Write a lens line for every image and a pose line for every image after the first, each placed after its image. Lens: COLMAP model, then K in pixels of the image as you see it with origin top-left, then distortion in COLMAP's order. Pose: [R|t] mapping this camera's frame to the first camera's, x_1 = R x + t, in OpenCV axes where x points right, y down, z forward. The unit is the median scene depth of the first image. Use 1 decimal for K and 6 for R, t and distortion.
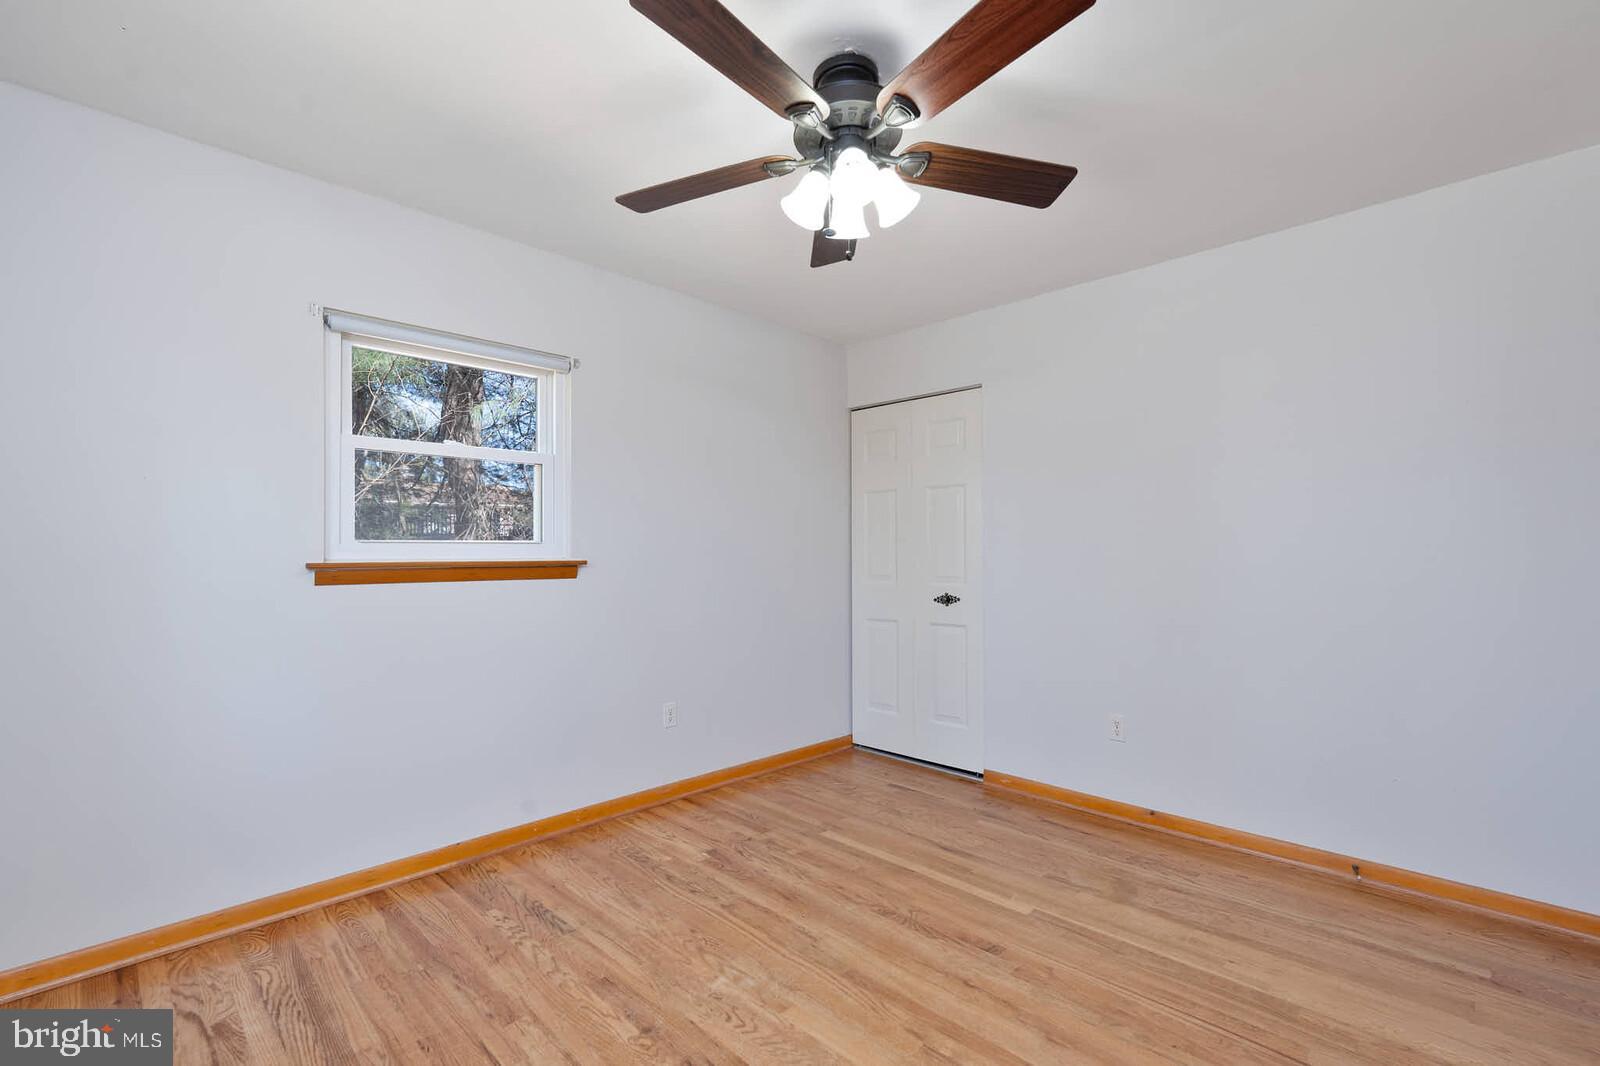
lens RADIAL K [[711.7, 0, 800.0], [0, 711.7, 533.0], [0, 0, 1]] dist [0.000823, -0.000057]
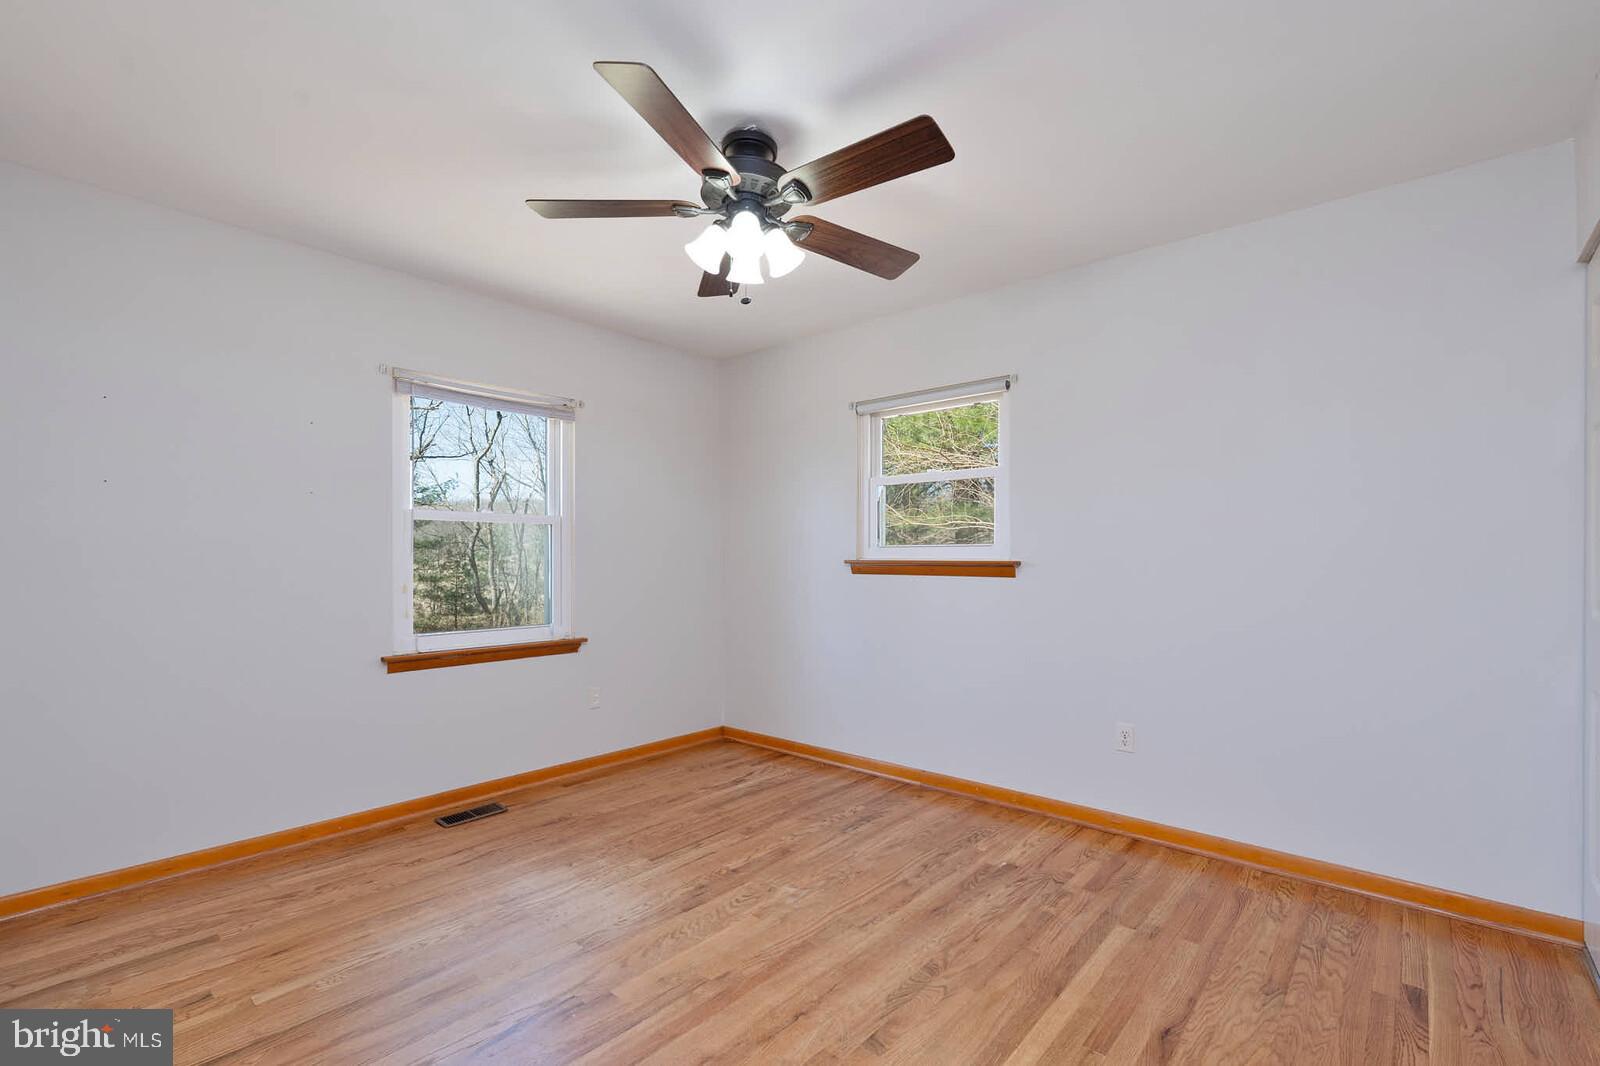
lens RADIAL K [[724.3, 0, 801.5], [0, 724.3, 545.2], [0, 0, 1]] dist [-0.000492, -0.000014]
pose [[0.053064, -0.014744, -0.998482, 0.928586], [0.028121, 0.999517, -0.013265, 0.025827], [0.998195, -0.027374, 0.053453, 0.755372]]
